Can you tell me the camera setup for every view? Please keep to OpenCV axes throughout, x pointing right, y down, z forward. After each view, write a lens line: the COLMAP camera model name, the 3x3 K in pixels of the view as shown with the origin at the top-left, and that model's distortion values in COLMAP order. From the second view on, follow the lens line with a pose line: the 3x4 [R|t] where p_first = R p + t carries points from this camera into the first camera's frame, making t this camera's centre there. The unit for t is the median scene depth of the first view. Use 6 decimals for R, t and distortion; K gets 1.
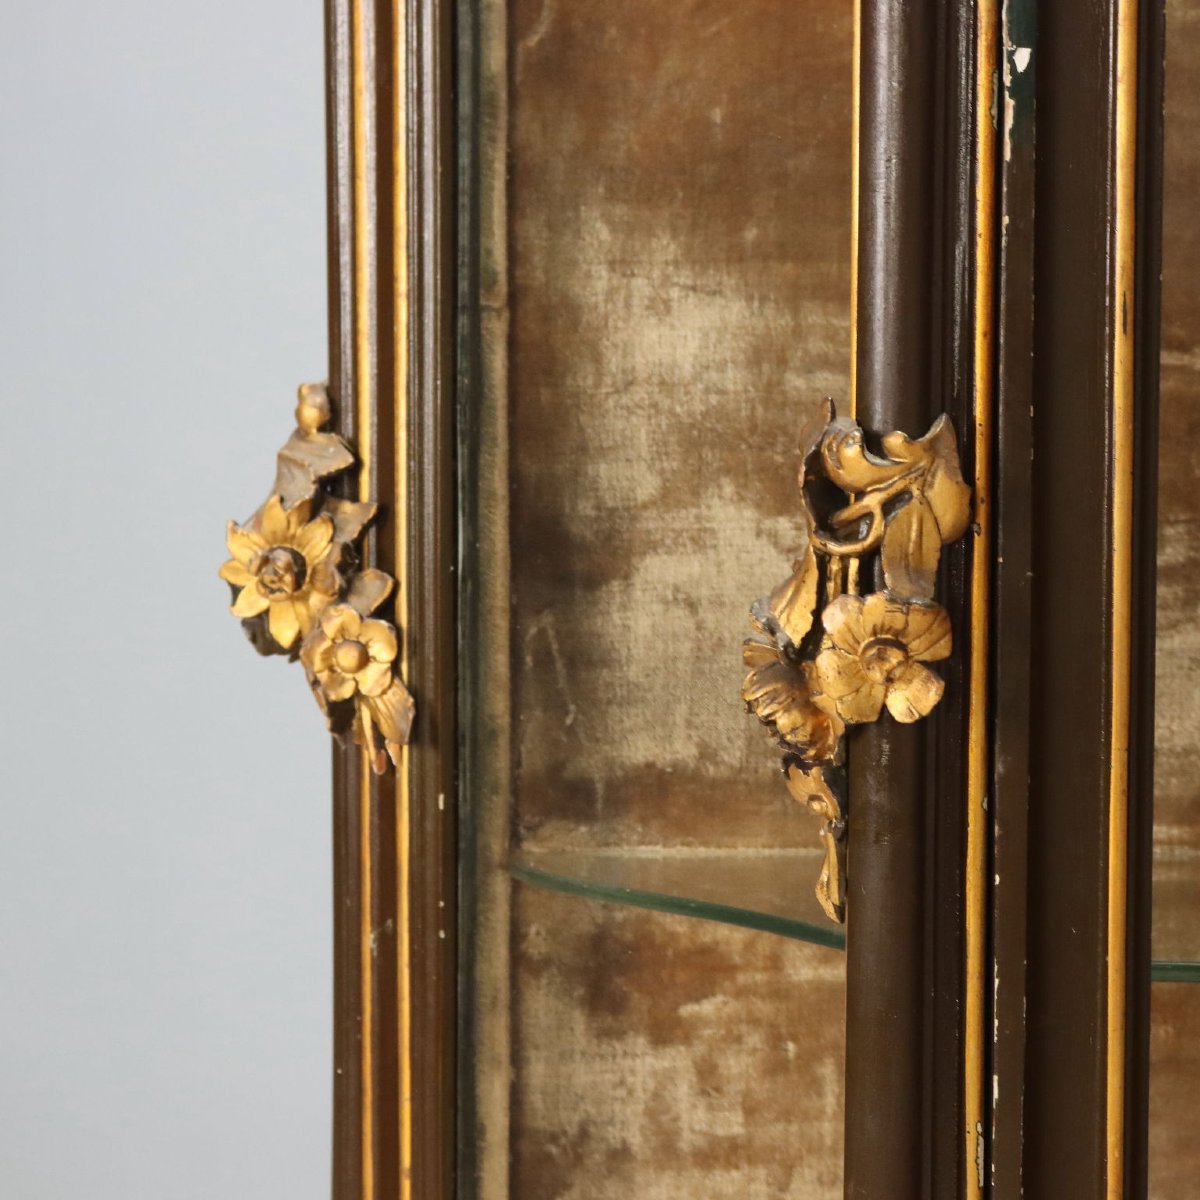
lens RADIAL K [[3375.4, 0, 600.0], [0, 3375.4, 600.0], [0, 0, 1]] dist [0.036328, -0.668984]
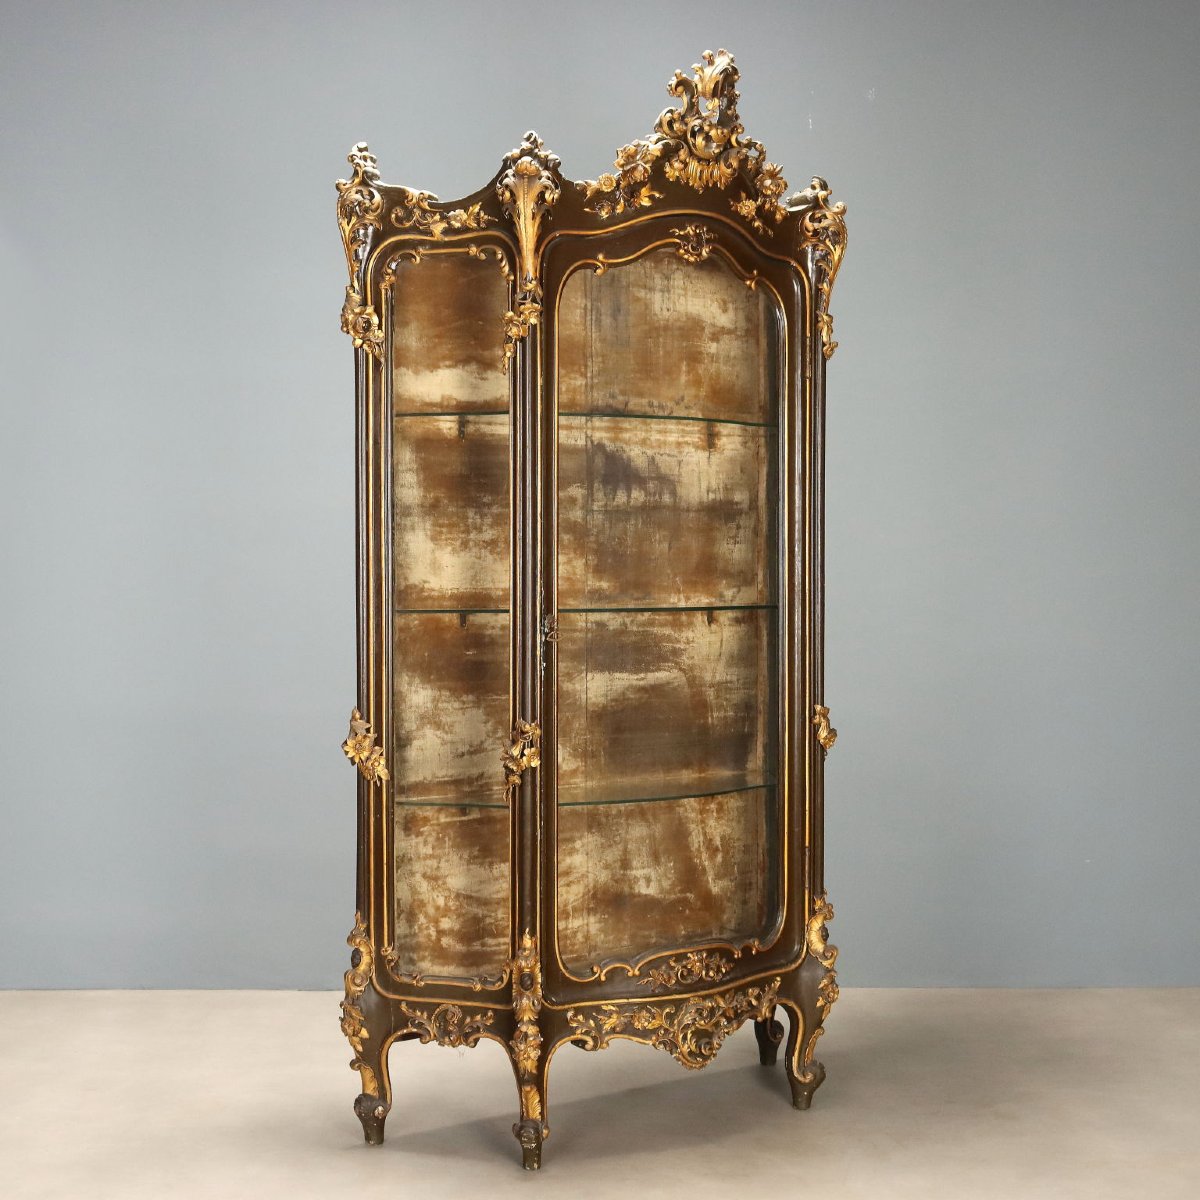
lens RADIAL K [[1969.1, 0, 593.4], [0, 1969.1, 604.9], [0, 0, 1]] dist [0.011789, 0.004860]
pose [[0.830208, -0.018183, 0.557157, -1.420593], [0.044322, 0.998457, -0.033460, -0.106361], [-0.555688, 0.052473, 0.829733, -1.637308]]
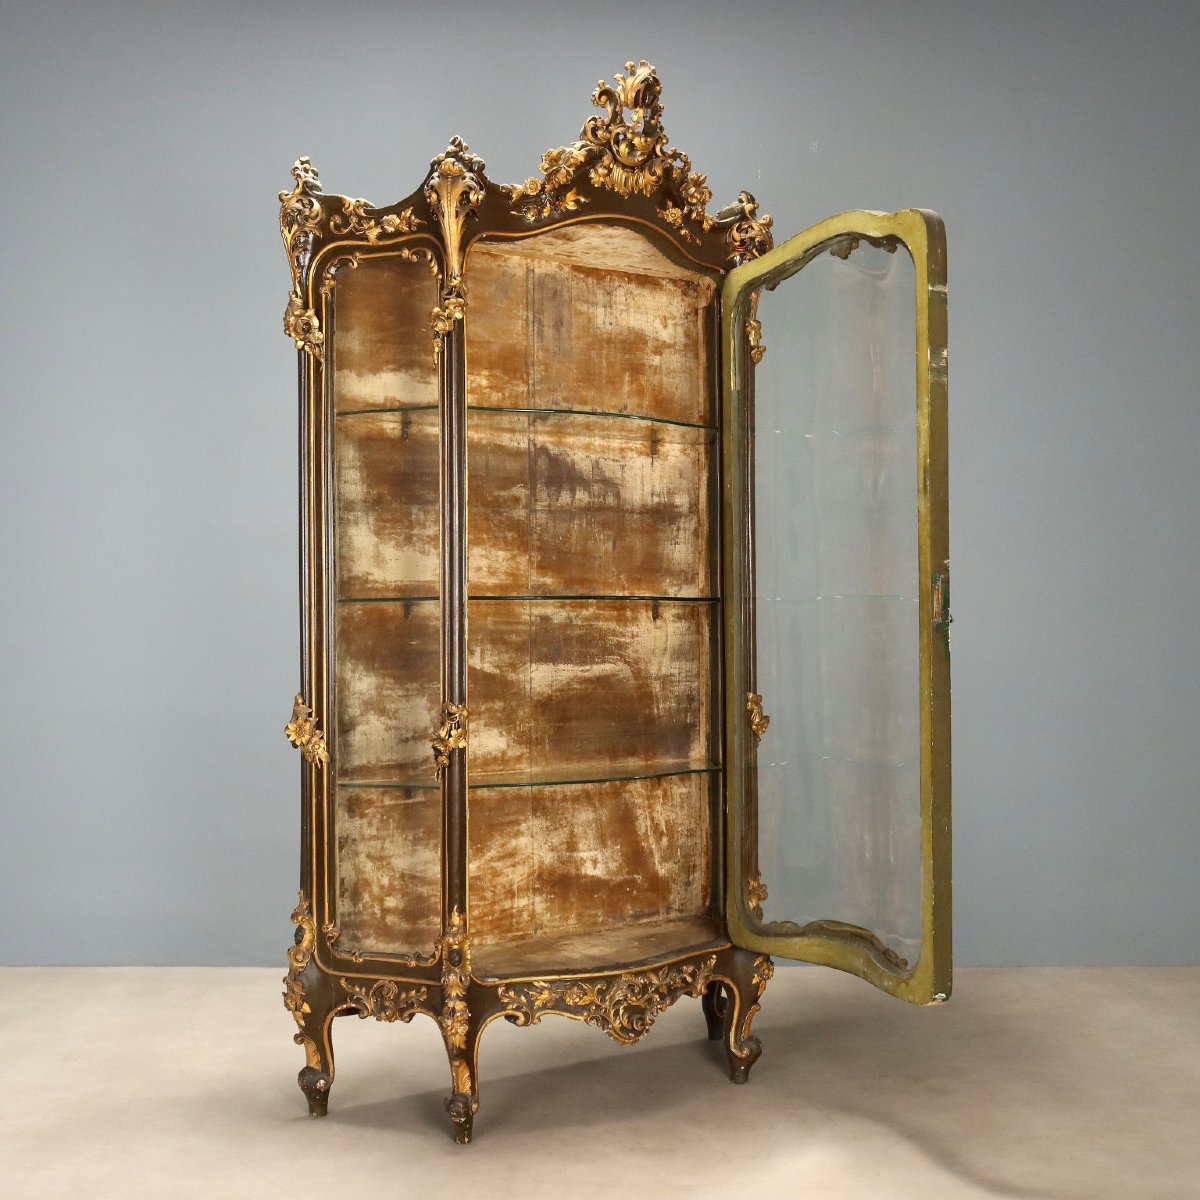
lens RADIAL K [[1578.6, 0, 600.0], [0, 1578.6, 600.0], [0, 0, 1]] dist [-0.011235, 0.056854]
pose [[0.851061, -0.002657, 0.525061, -0.971422], [0.048308, 0.996142, -0.073262, -0.009629], [-0.522840, 0.087715, 0.847906, -1.334114]]
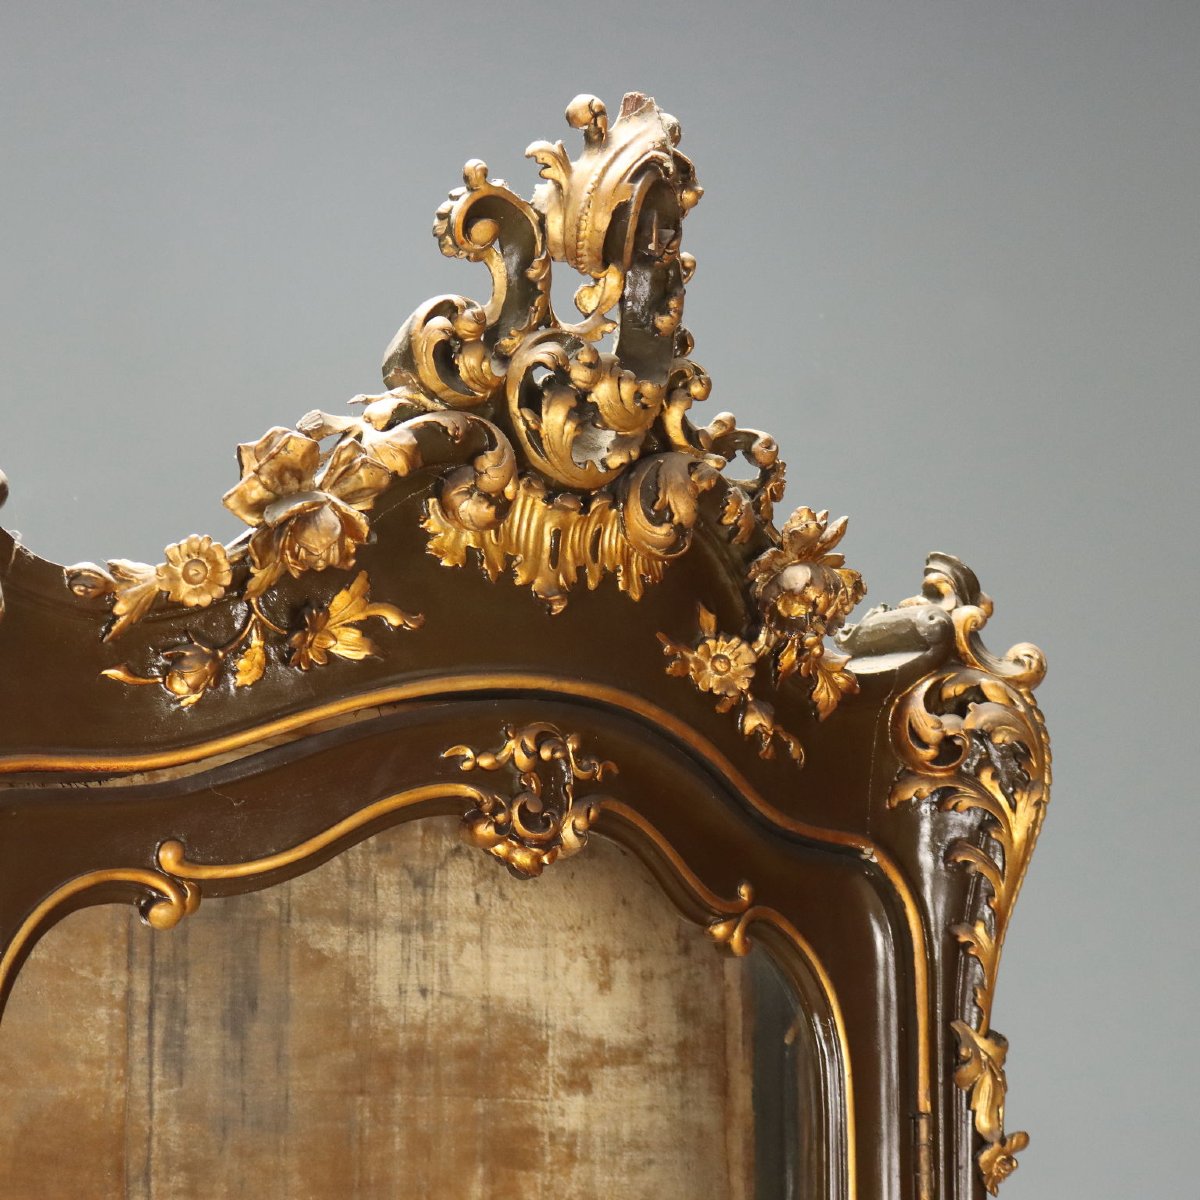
lens RADIAL K [[3375.4, 0, 600.0], [0, 3375.4, 600.0], [0, 0, 1]] dist [0.036328, -0.668984]
pose [[0.770856, 0.101268, 0.628908, -0.474380], [0.051305, 0.974206, -0.219753, -0.518148], [-0.634940, 0.201664, 0.745777, -0.338894]]
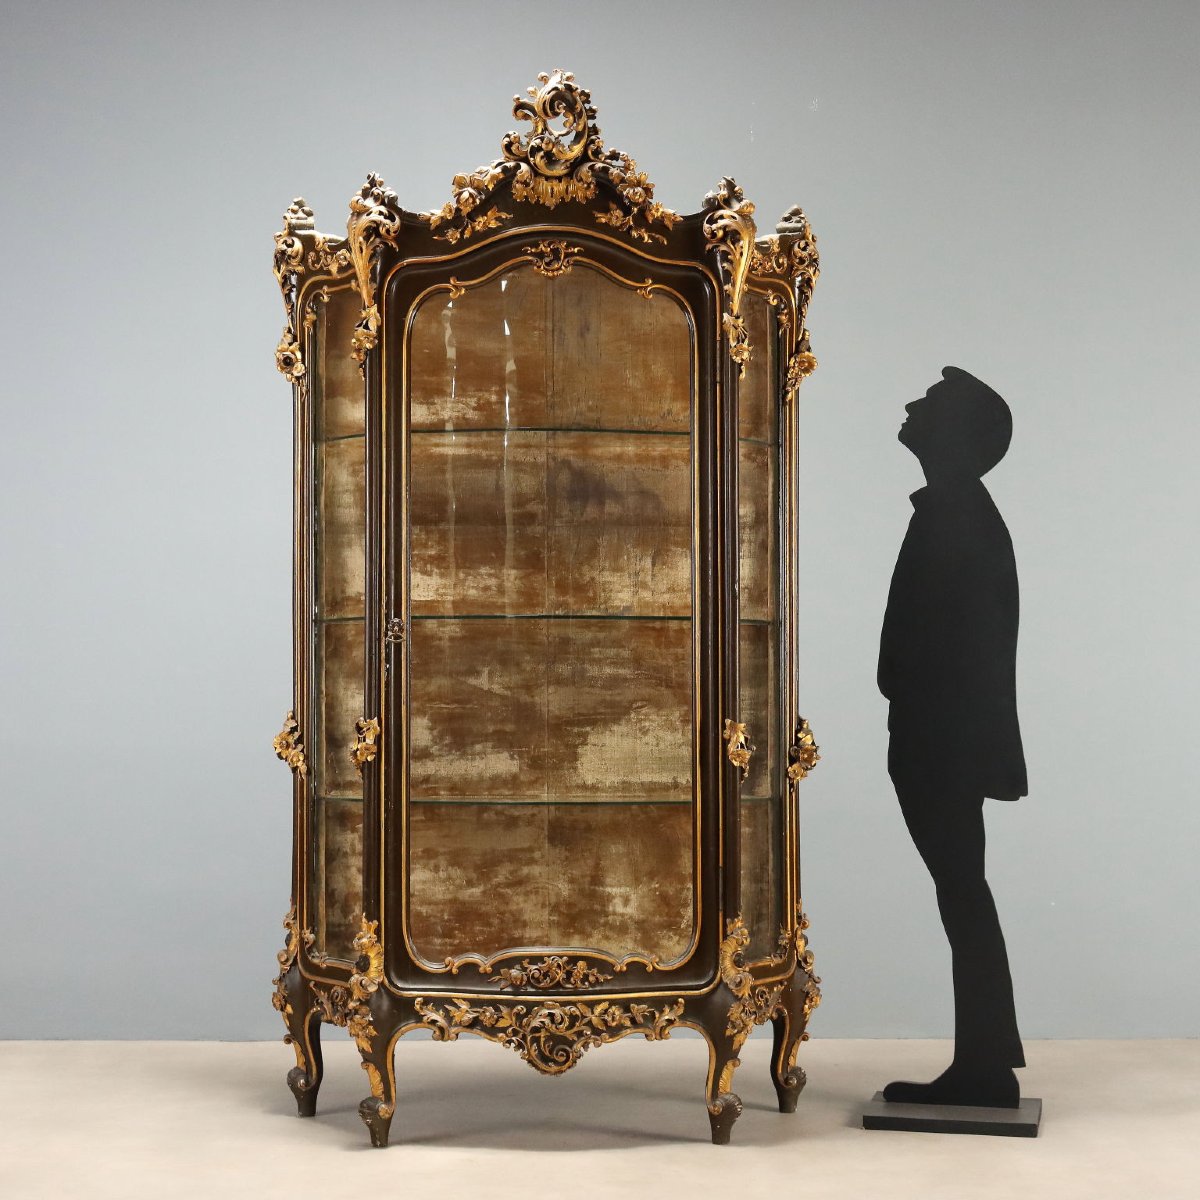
lens RADIAL K [[2379.6, 0, 576.8], [0, 2379.6, 601.8], [0, 0, 1]] dist [0.054606, -0.111650]
pose [[0.999986, -0.002494, -0.004636, 0.400814], [0.002012, 0.994863, -0.101212, 0.153076], [0.004865, 0.101201, 0.994854, -2.876808]]
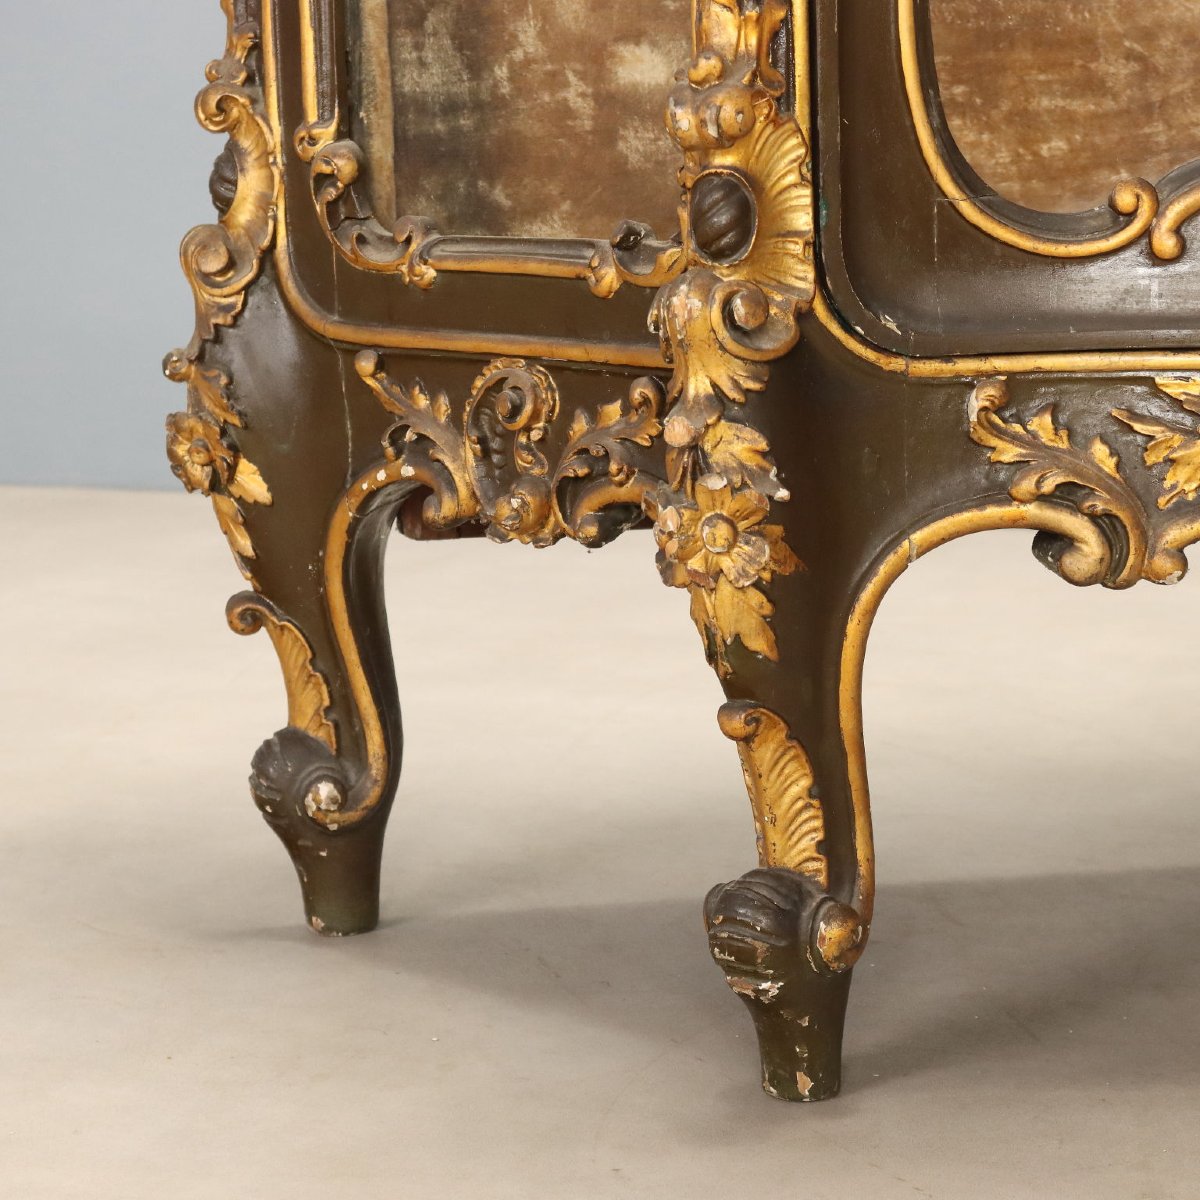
lens RADIAL K [[3356.0, 0, 600.0], [0, 3356.0, 600.0], [0, 0, 1]] dist [0.016544, 0.533747]
pose [[0.992981, -0.049786, 0.107289, -0.090046], [0.040537, 0.995408, 0.086721, 0.357994], [-0.111113, -0.081763, 0.990439, -0.214226]]
